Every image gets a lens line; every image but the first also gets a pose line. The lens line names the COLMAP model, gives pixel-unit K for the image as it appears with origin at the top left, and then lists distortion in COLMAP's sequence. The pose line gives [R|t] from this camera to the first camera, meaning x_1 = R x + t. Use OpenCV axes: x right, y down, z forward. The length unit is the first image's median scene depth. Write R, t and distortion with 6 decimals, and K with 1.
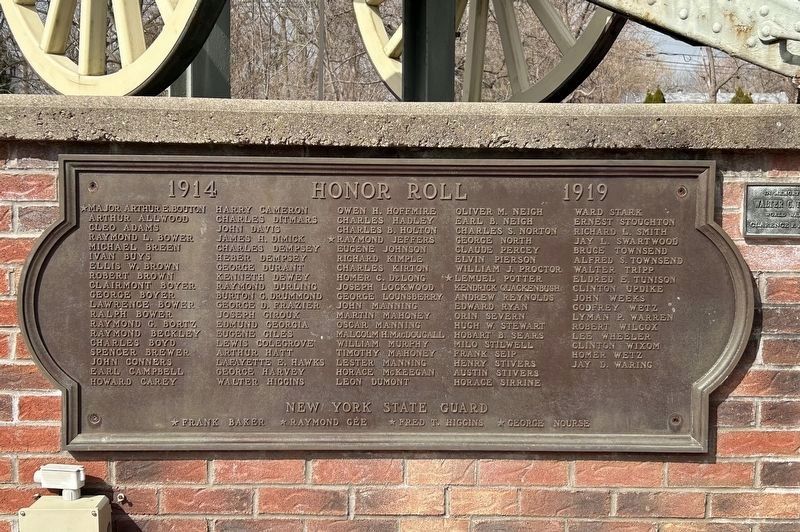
lens RADIAL K [[1113.2, 0, 397.1], [0, 1113.2, 268.5], [0, 0, 1]] dist [0.156226, 0.000000]
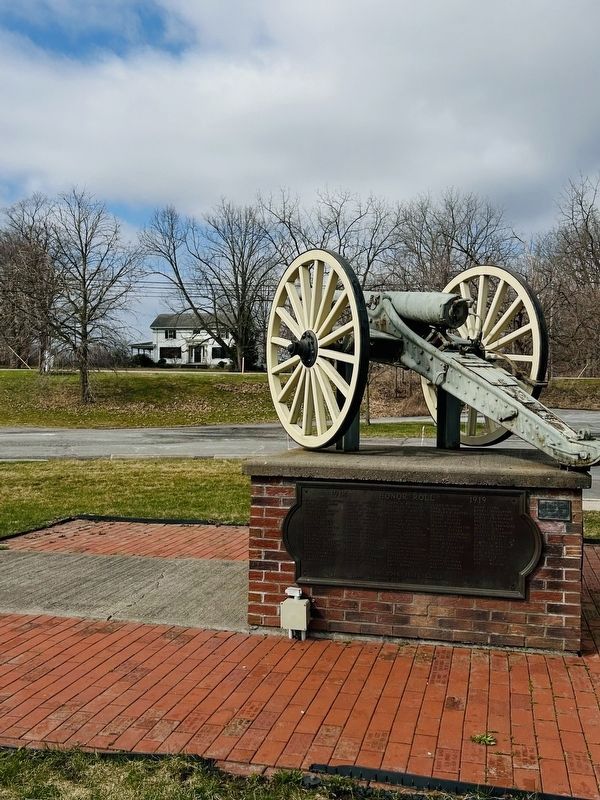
lens RADIAL K [[827.5, 0, 300.1], [0, 827.5, 402.7], [0, 0, 1]] dist [0.055307, 0.000000]
pose [[0.964808, 0.003641, -0.262932, 0.277224], [-0.022343, 0.997423, -0.068177, -0.155278], [0.262006, 0.071652, 0.962403, -1.082430]]
